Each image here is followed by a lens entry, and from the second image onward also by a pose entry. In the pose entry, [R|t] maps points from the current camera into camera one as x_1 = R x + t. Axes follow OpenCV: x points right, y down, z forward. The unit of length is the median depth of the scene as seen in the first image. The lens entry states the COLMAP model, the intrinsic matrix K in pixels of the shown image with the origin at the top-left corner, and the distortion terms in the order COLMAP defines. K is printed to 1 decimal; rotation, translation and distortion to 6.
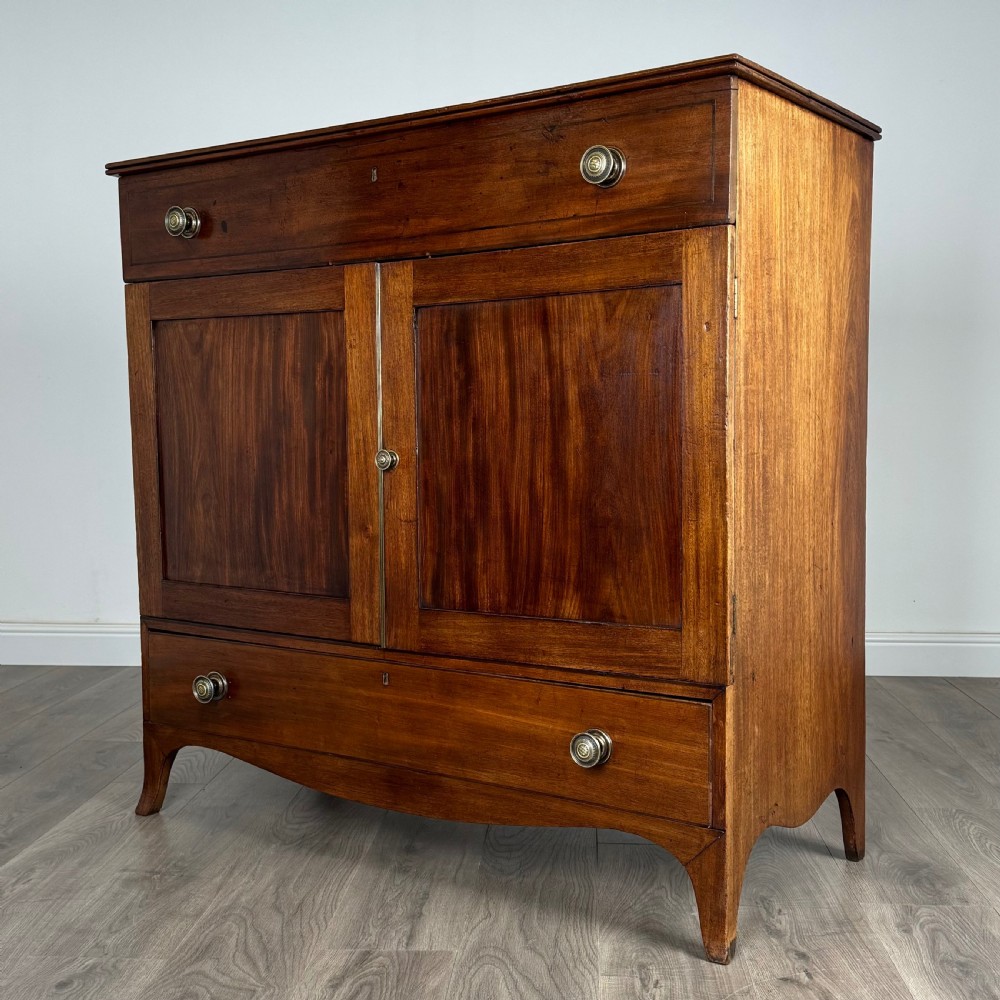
lens RADIAL K [[1198.9, 0, 540.4], [0, 1198.9, 537.7], [0, 0, 1]] dist [0.182286, -0.366518]
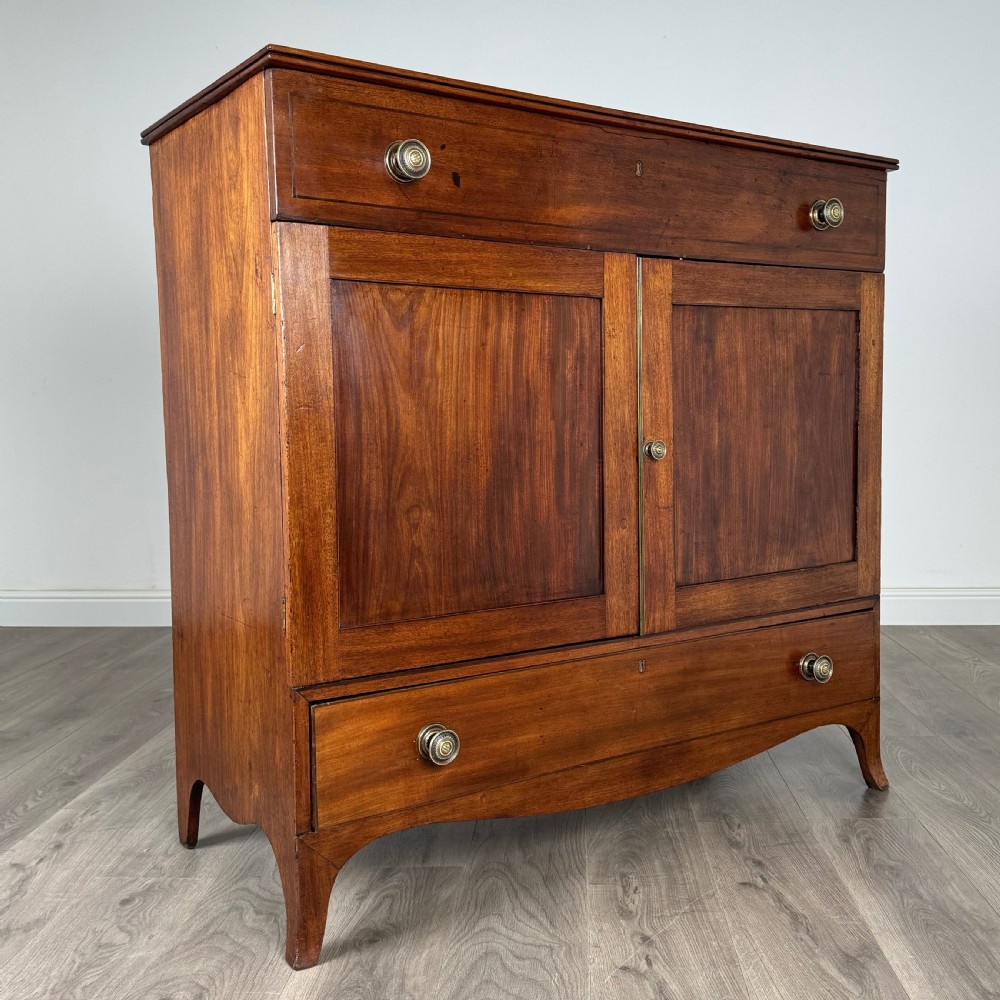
lens RADIAL K [[1078.6, 0, 500.0], [0, 1078.6, 500.0], [0, 0, 1]] dist [0.147913, 0.000635]
pose [[0.391943, -0.069788, 0.917339, -1.053481], [0.097086, 0.994688, 0.034191, -0.067595], [-0.914852, 0.075660, 0.396637, 0.776194]]
